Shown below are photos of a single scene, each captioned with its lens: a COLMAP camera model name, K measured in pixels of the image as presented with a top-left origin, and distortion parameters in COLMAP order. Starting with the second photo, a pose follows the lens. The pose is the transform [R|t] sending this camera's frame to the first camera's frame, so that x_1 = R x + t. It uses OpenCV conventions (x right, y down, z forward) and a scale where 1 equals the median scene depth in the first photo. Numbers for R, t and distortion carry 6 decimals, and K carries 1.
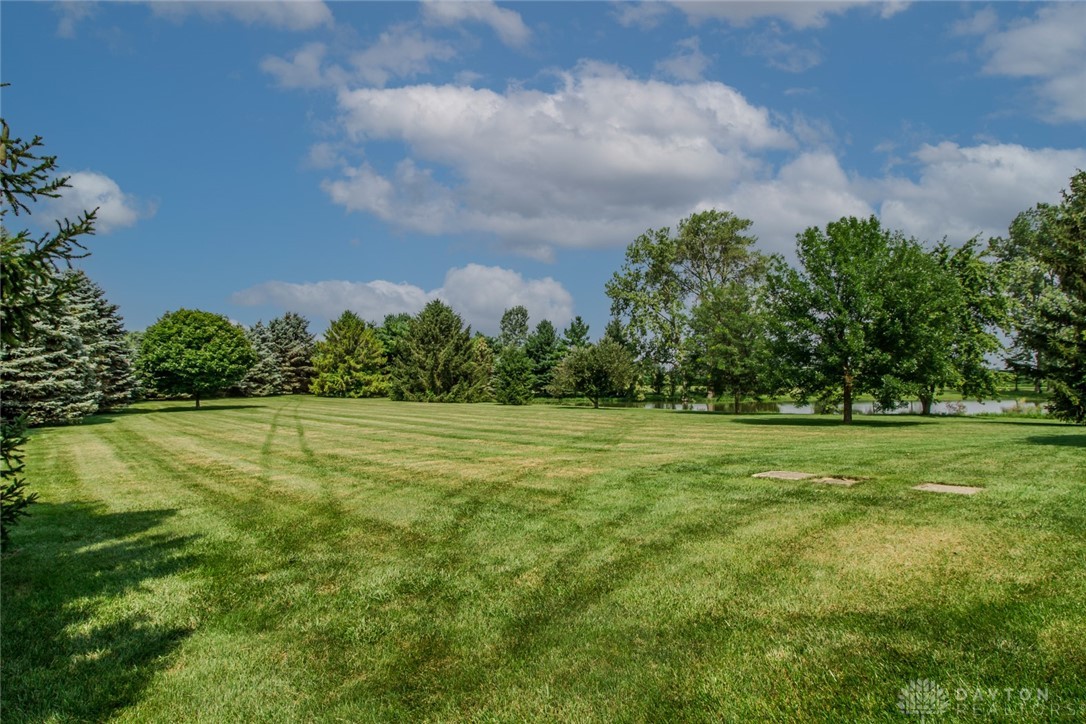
lens RADIAL K [[589.0, 0, 547.0], [0, 589.0, 360.5], [0, 0, 1]] dist [0.001406, -0.000675]
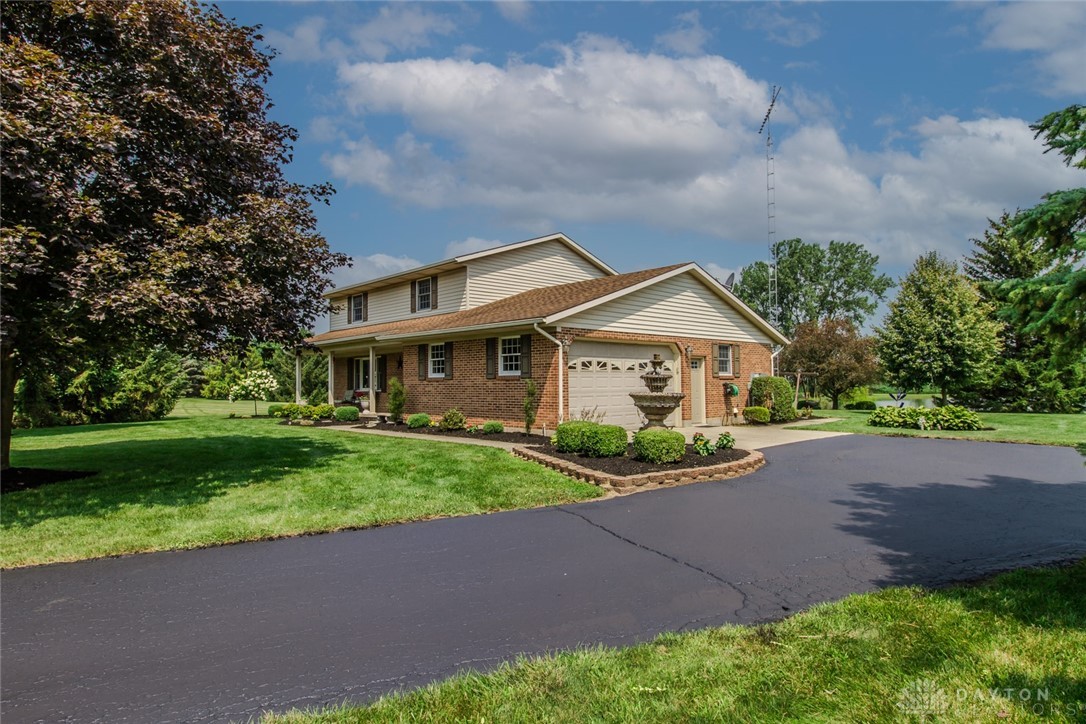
lens RADIAL K [[647.3, 0, 543.0], [0, 647.3, 363.5], [0, 0, 1]] dist [-0.001659, -0.000228]
pose [[0.993493, 0.006596, 0.113705, 0.171644], [-0.006240, 0.999974, -0.003485, -0.015665], [-0.113725, 0.002753, 0.993508, -0.476441]]
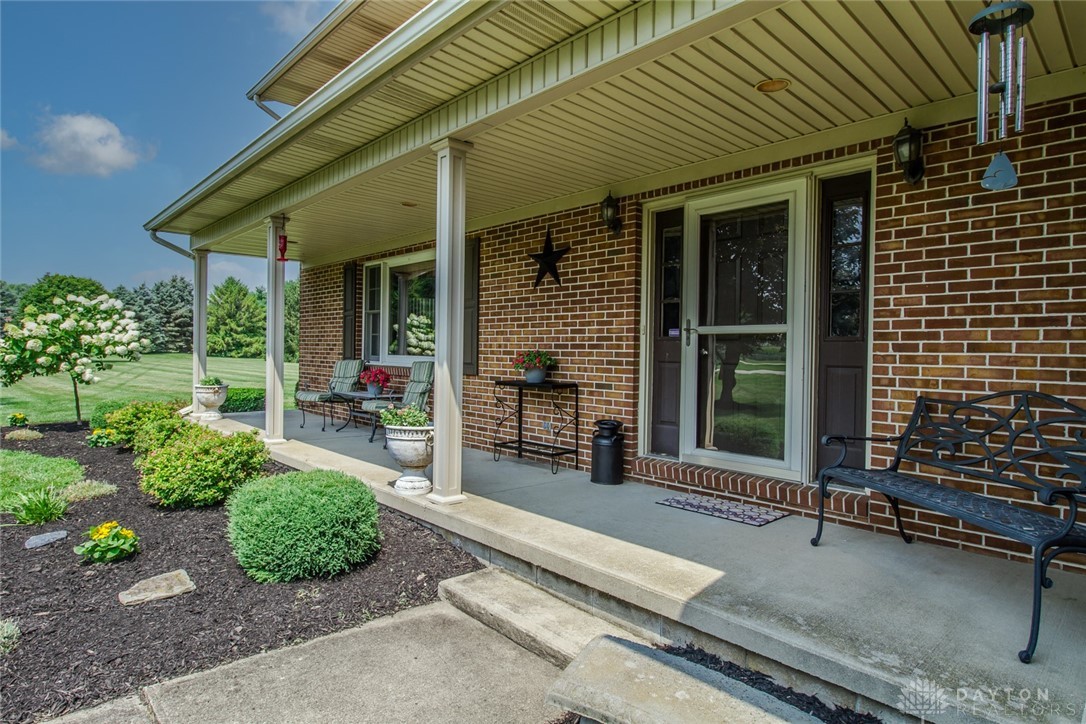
lens RADIAL K [[589.0, 0, 540.0], [0, 589.0, 363.2], [0, 0, 1]] dist [0.001406, -0.000675]
pose [[0.993749, 0.027305, 0.108249, 0.118000], [-0.033463, 0.997899, 0.055484, -0.006005], [-0.106507, -0.058760, 0.992574, -0.150406]]
